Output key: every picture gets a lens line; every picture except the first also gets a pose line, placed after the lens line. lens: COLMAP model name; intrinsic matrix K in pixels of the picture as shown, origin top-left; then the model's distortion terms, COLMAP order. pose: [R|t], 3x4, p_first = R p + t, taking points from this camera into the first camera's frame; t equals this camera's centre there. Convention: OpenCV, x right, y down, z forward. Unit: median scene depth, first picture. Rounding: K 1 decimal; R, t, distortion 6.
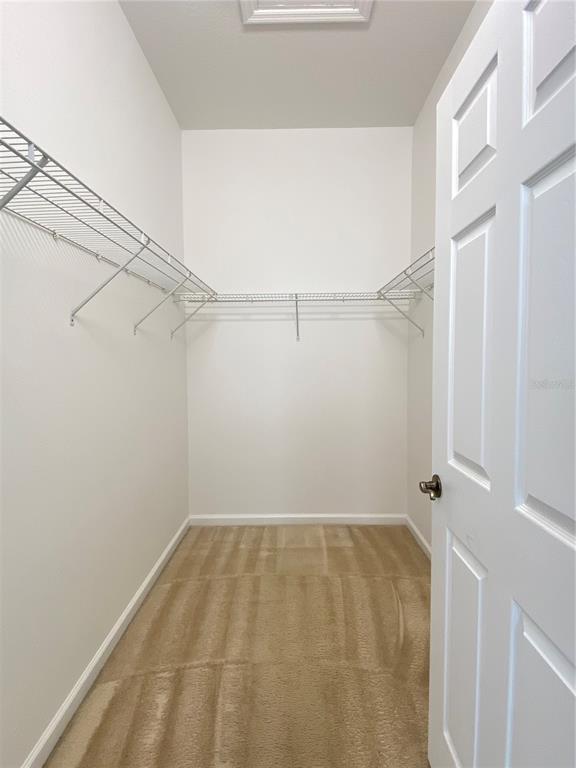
lens RADIAL K [[409.1, 0, 286.1], [0, 409.1, 381.7], [0, 0, 1]] dist [-0.001530, 0.000556]
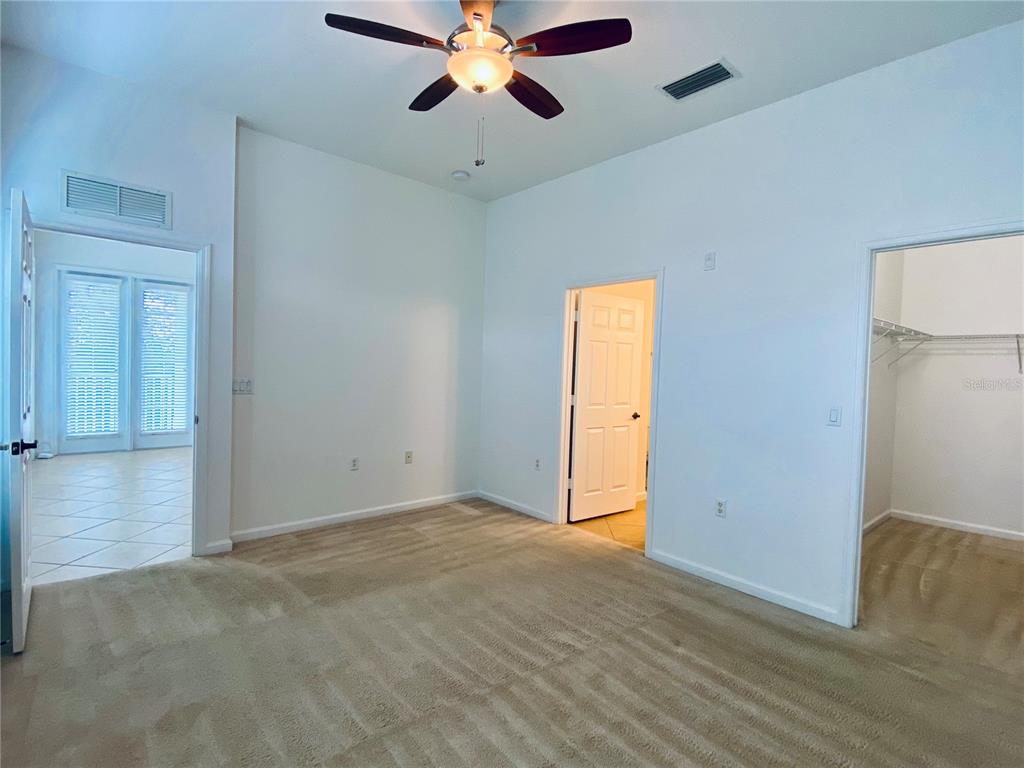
lens RADIAL K [[497.3, 0, 521.2], [0, 497.3, 385.4], [0, 0, 1]] dist [-0.027351, -0.000734]
pose [[0.675993, 0.049305, -0.735257, 0.084453], [-0.113694, 0.992790, -0.037956, 0.147345], [0.728085, 0.109252, 0.676725, -0.930385]]
